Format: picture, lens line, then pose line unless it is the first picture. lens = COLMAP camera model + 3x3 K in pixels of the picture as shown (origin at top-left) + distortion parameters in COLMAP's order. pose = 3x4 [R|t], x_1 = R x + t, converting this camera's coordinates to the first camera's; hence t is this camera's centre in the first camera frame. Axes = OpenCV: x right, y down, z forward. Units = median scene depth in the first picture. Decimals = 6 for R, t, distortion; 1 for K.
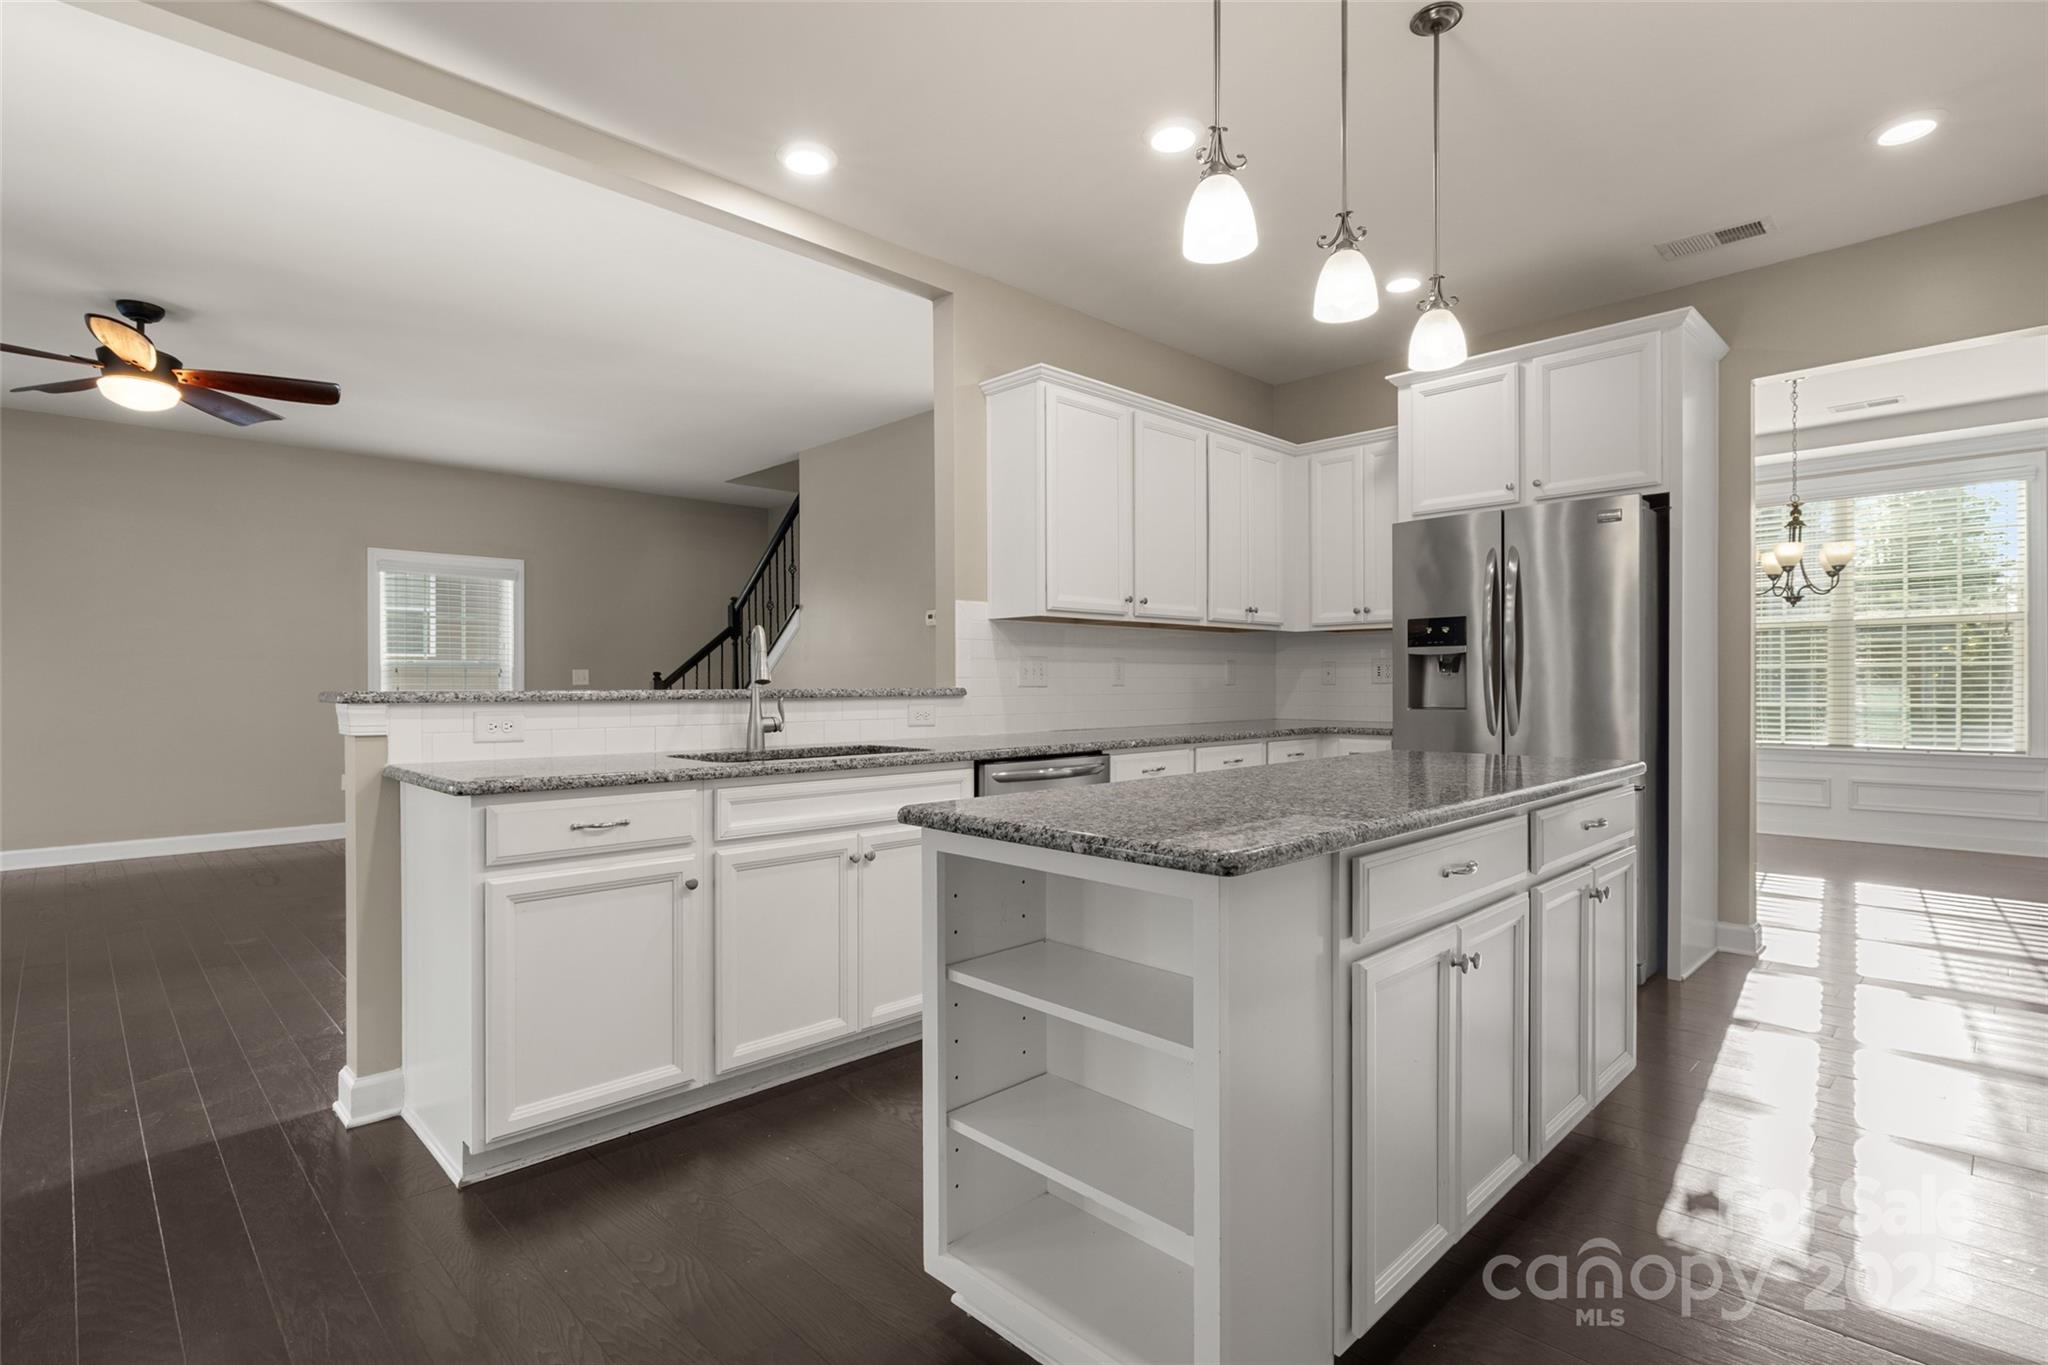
lens RADIAL K [[984.8, 0, 1021.1], [0, 984.8, 694.4], [0, 0, 1]] dist [-0.004416, 0.000488]
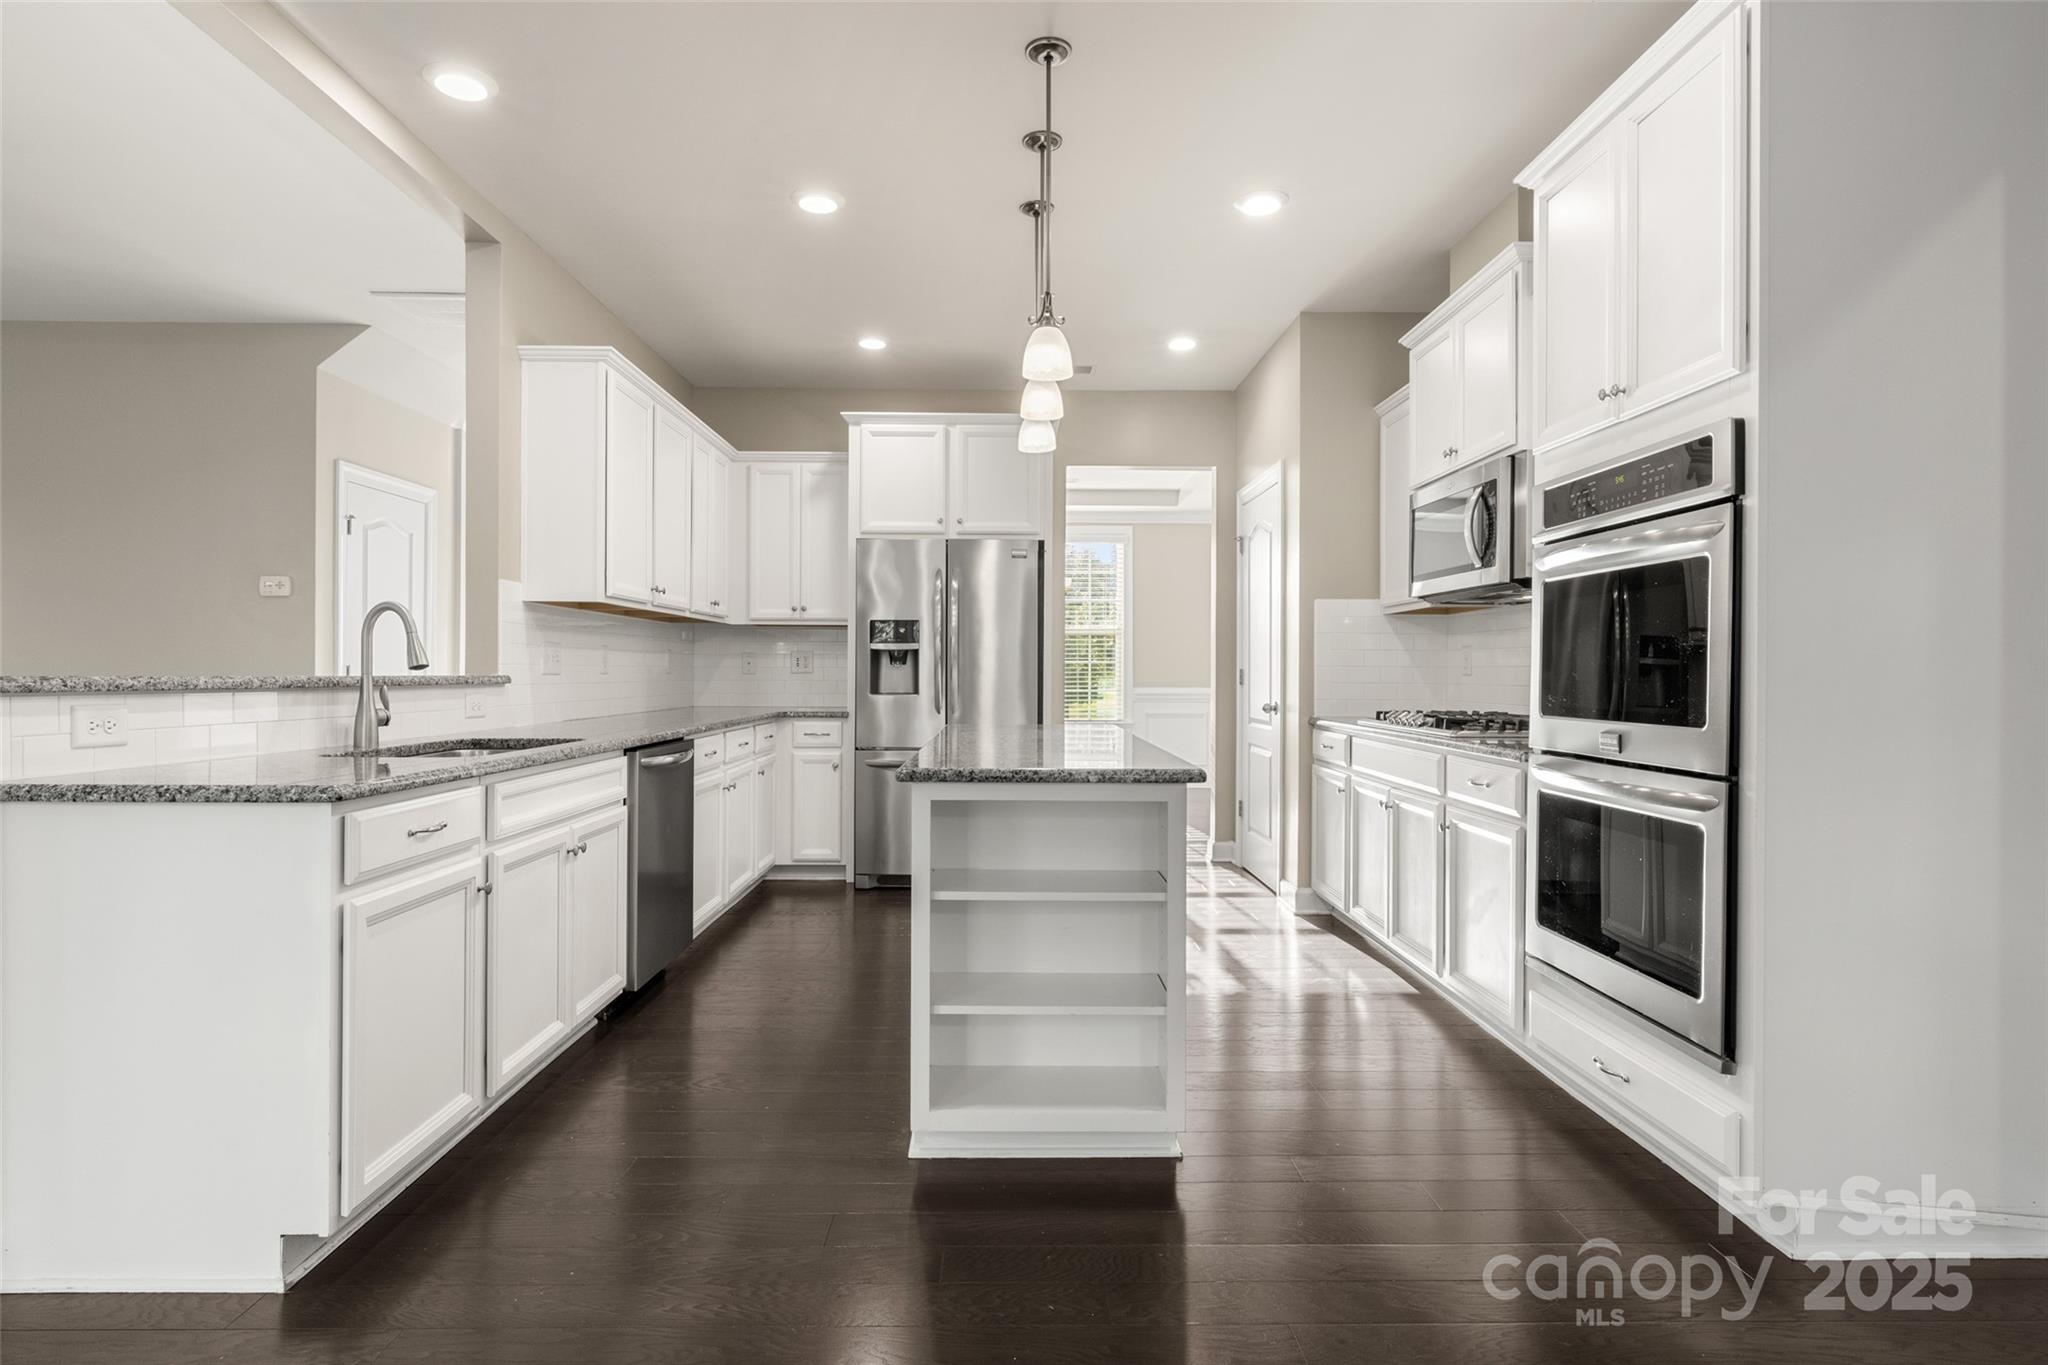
lens RADIAL K [[1049.5, 0, 1012.0], [0, 1049.5, 678.0], [0, 0, 1]] dist [0.007174, -0.000525]
pose [[0.693985, 0.003217, 0.719983, -0.435755], [0.001530, 0.999981, -0.005943, 0.002454], [-0.719988, 0.005226, 0.693967, -0.017505]]
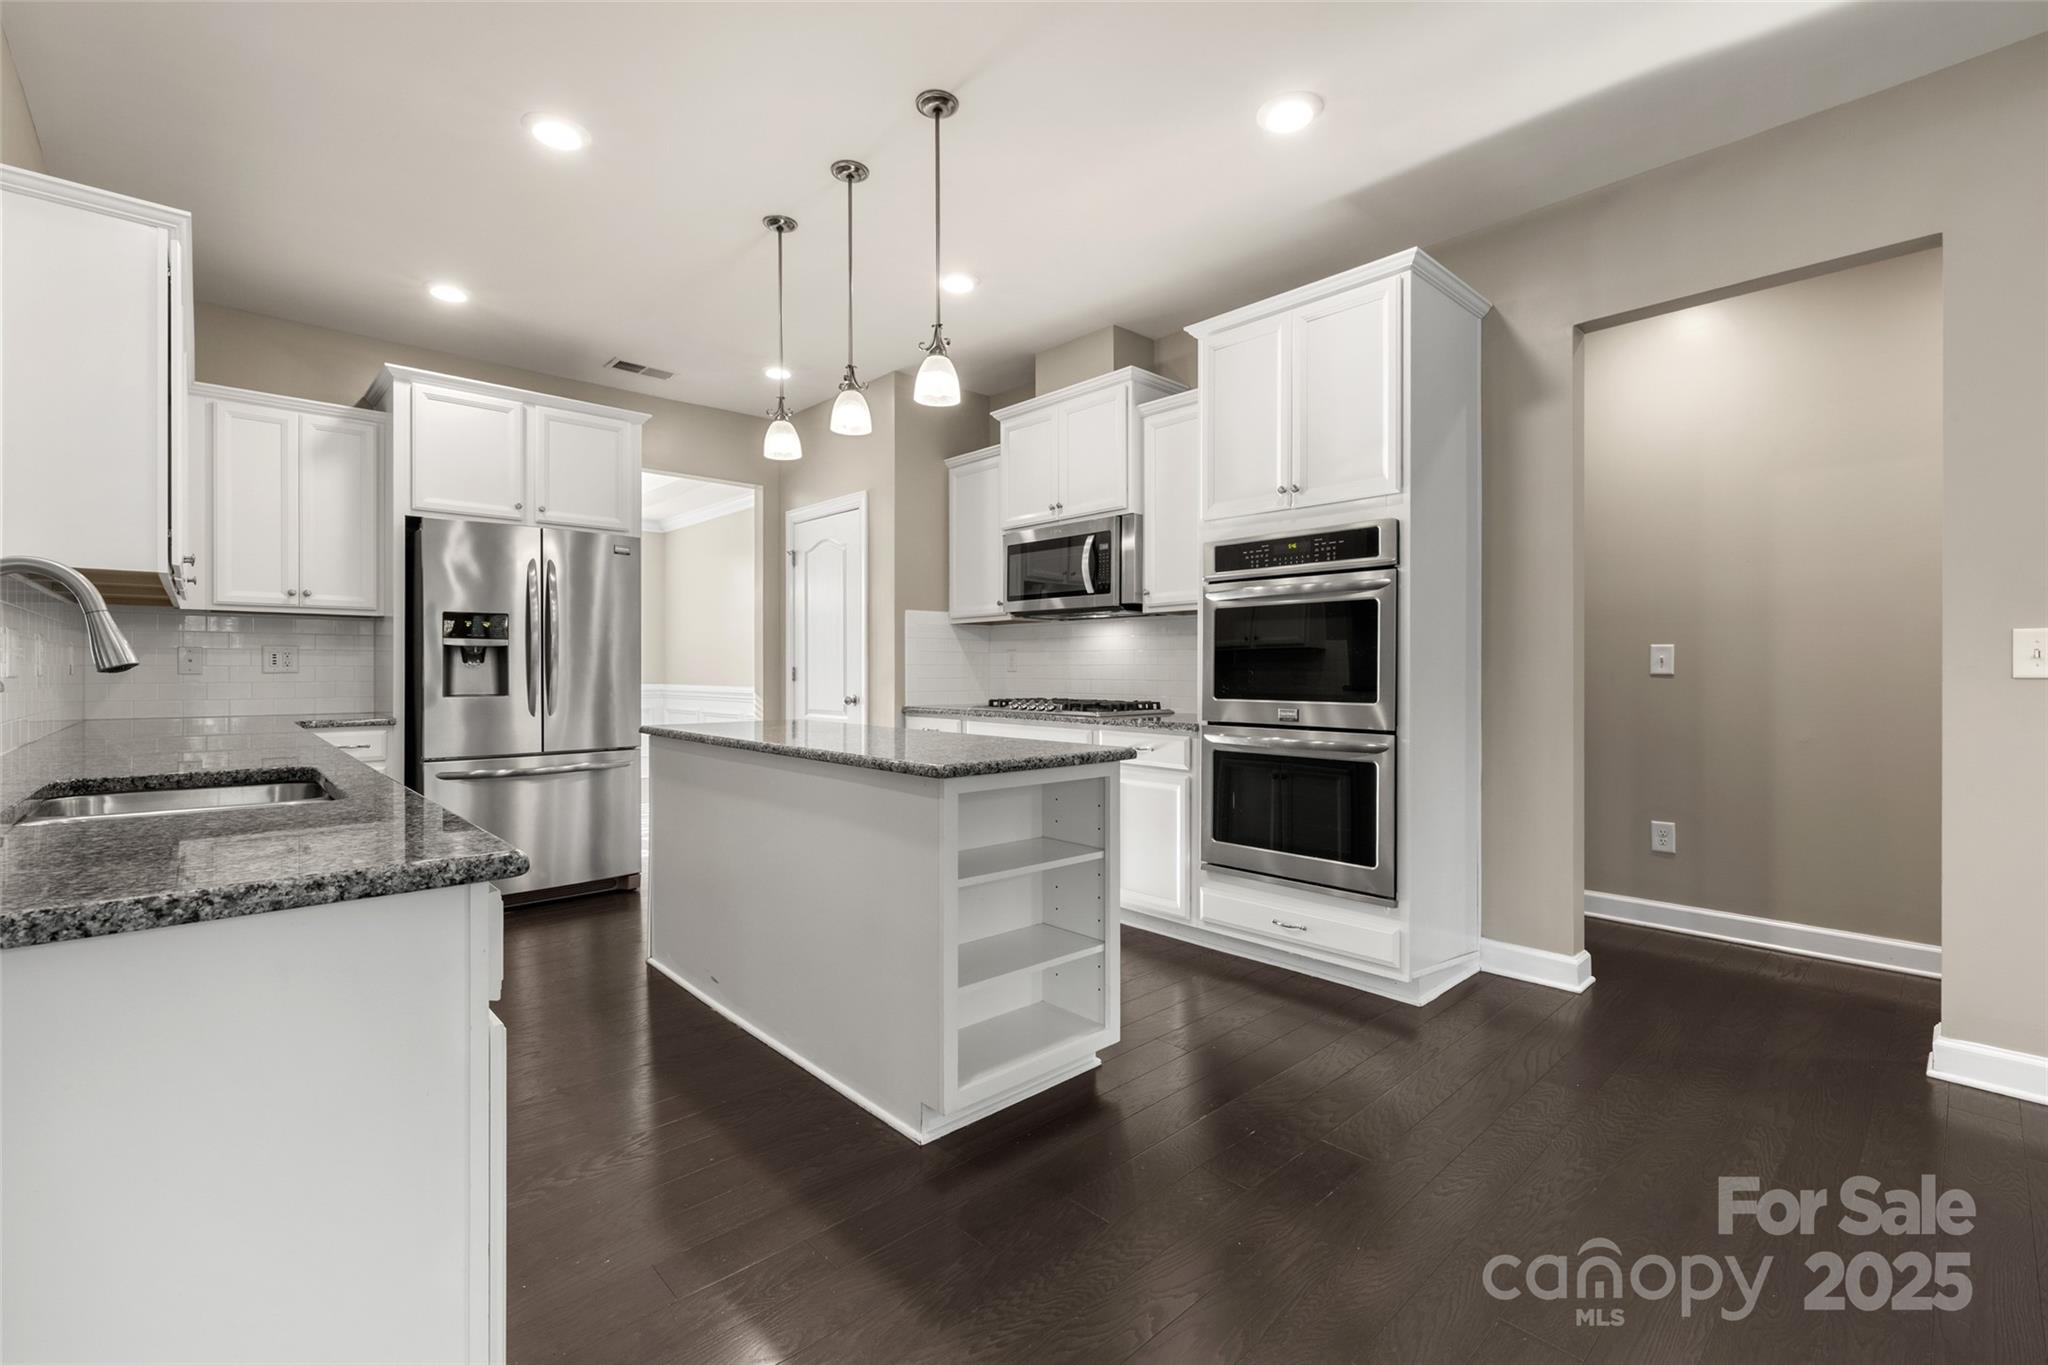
lens RADIAL K [[888.4, 0, 1016.4], [0, 888.4, 675.8], [0, 0, 1]] dist [0.010724, -0.000306]
pose [[0.036092, -0.002460, 0.999345, -0.566827], [0.011984, 0.999926, 0.002028, -0.002939], [-0.999277, 0.011903, 0.036119, 0.376948]]
